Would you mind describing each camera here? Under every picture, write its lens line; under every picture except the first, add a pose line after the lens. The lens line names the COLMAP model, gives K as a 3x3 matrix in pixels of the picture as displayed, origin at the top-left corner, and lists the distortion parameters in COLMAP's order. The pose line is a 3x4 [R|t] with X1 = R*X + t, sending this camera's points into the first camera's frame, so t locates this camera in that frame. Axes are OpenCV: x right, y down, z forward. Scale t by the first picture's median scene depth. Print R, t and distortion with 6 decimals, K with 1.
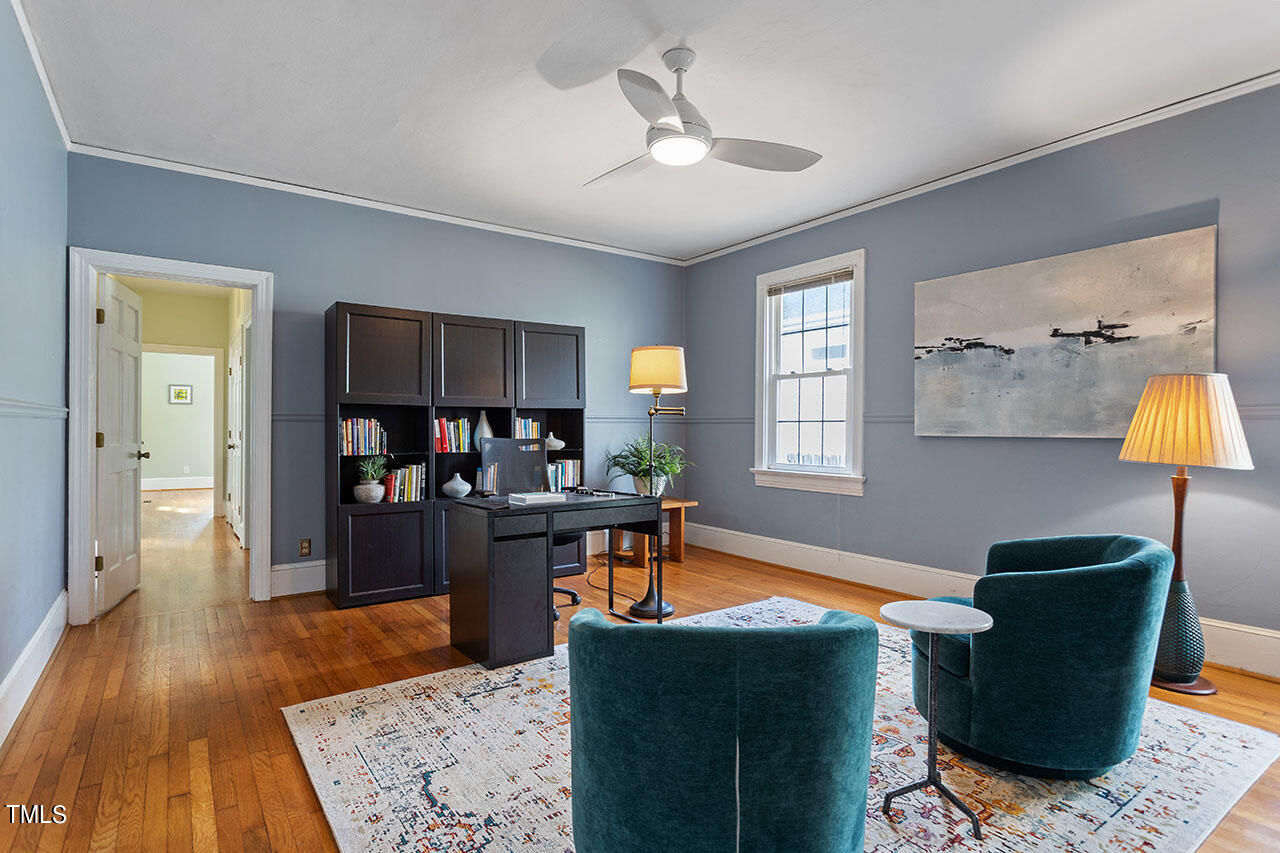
lens RADIAL K [[654.6, 0, 639.2], [0, 654.6, 427.7], [0, 0, 1]] dist [-0.005894, -0.000985]
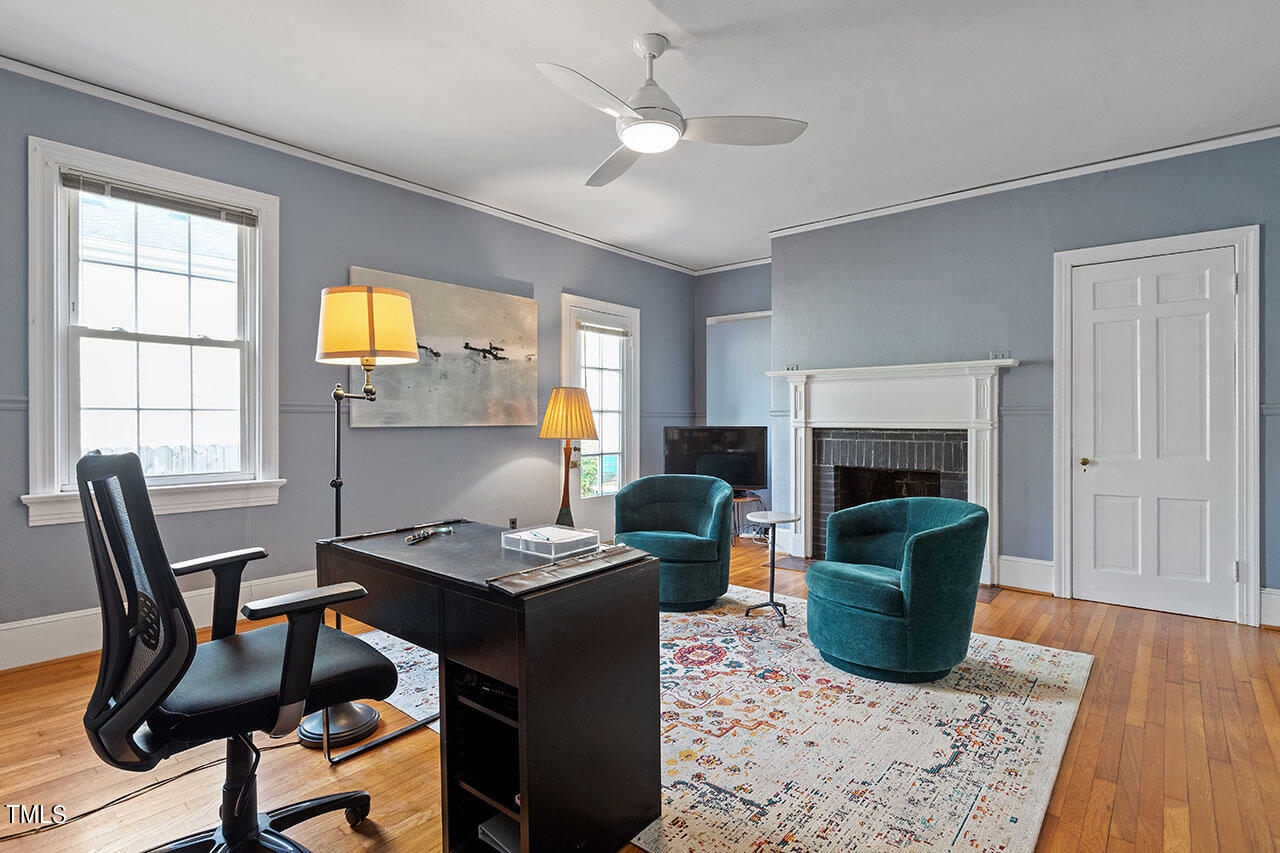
lens RADIAL K [[654.6, 0, 615.1], [0, 654.6, 420.7], [0, 0, 1]] dist [-0.005894, -0.000985]
pose [[-0.241103, -0.005578, 0.970483, -0.729487], [-0.000632, 0.999984, 0.005591, -0.003220], [-0.970499, 0.000735, -0.241103, 1.066402]]
